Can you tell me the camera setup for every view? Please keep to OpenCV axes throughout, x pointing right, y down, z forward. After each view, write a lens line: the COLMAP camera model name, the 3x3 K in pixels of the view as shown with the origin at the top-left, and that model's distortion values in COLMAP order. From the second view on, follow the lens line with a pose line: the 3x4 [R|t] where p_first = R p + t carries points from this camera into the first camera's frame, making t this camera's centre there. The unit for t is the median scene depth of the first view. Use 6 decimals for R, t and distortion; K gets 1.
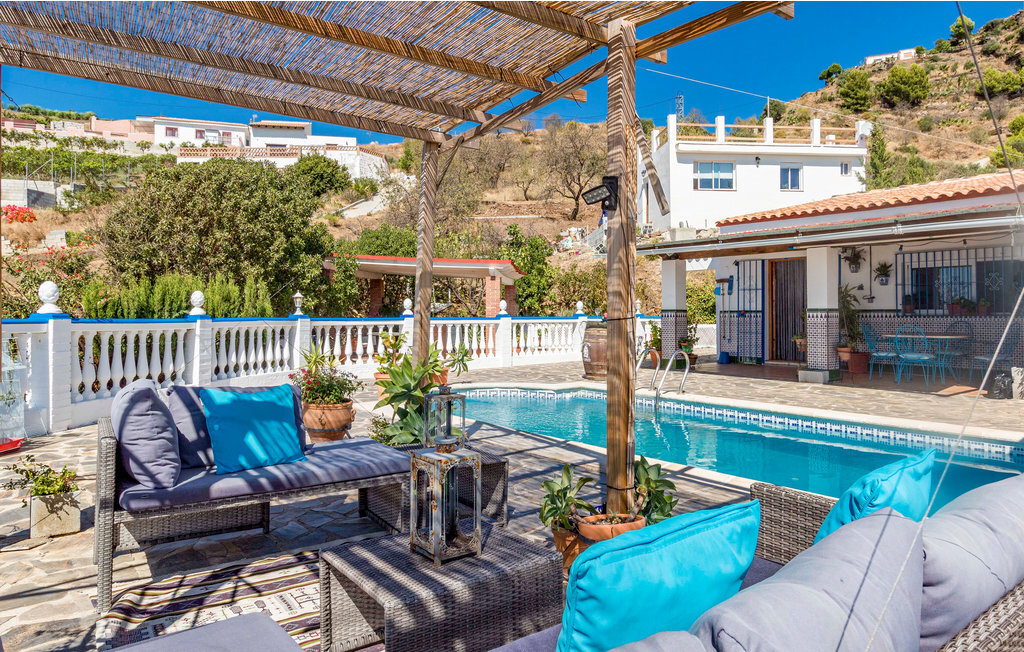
lens RADIAL K [[660.7, 0, 562.4], [0, 660.7, 304.1], [0, 0, 1]] dist [0.004068, 0.000214]
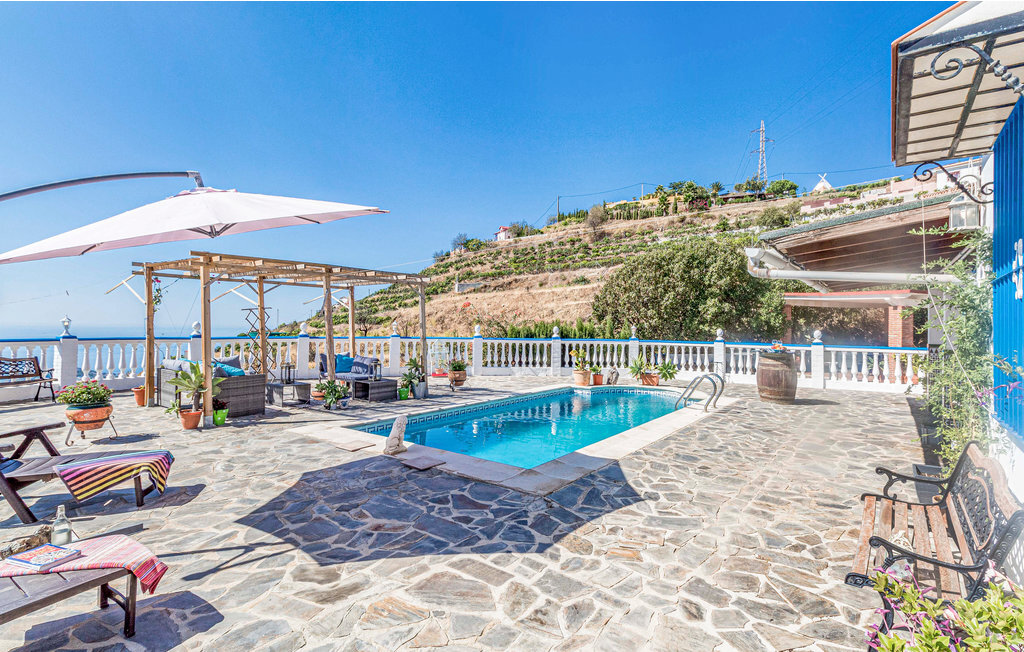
lens RADIAL K [[543.6, 0, 533.5], [0, 543.6, 325.2], [0, 0, 1]] dist [0.008275, 0.000505]
pose [[0.218170, 0.004698, -0.975899, 0.356177], [0.000118, 0.999988, 0.004840, -0.009587], [0.975911, -0.001171, 0.218167, 0.152940]]
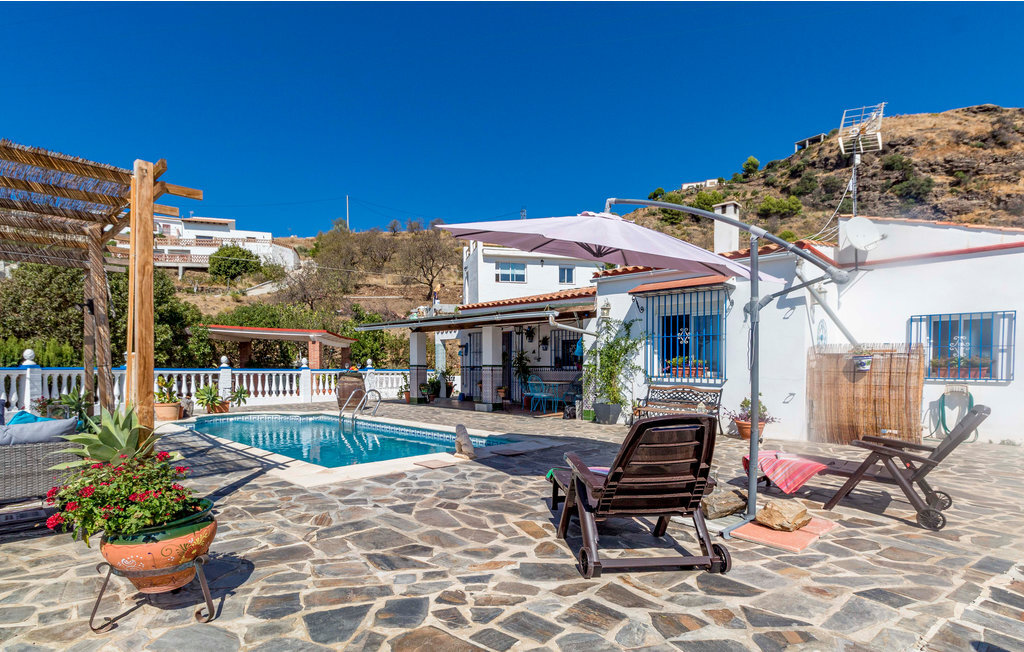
lens RADIAL K [[495.1, 0, 513.3], [0, 495.1, 380.2], [0, 0, 1]] dist [0.003972, 0.001323]
pose [[0.994486, 0.004847, 0.104754, 0.127225], [-0.008727, 0.999292, 0.036609, -0.000103], [-0.104503, -0.037321, 0.993824, -0.074628]]
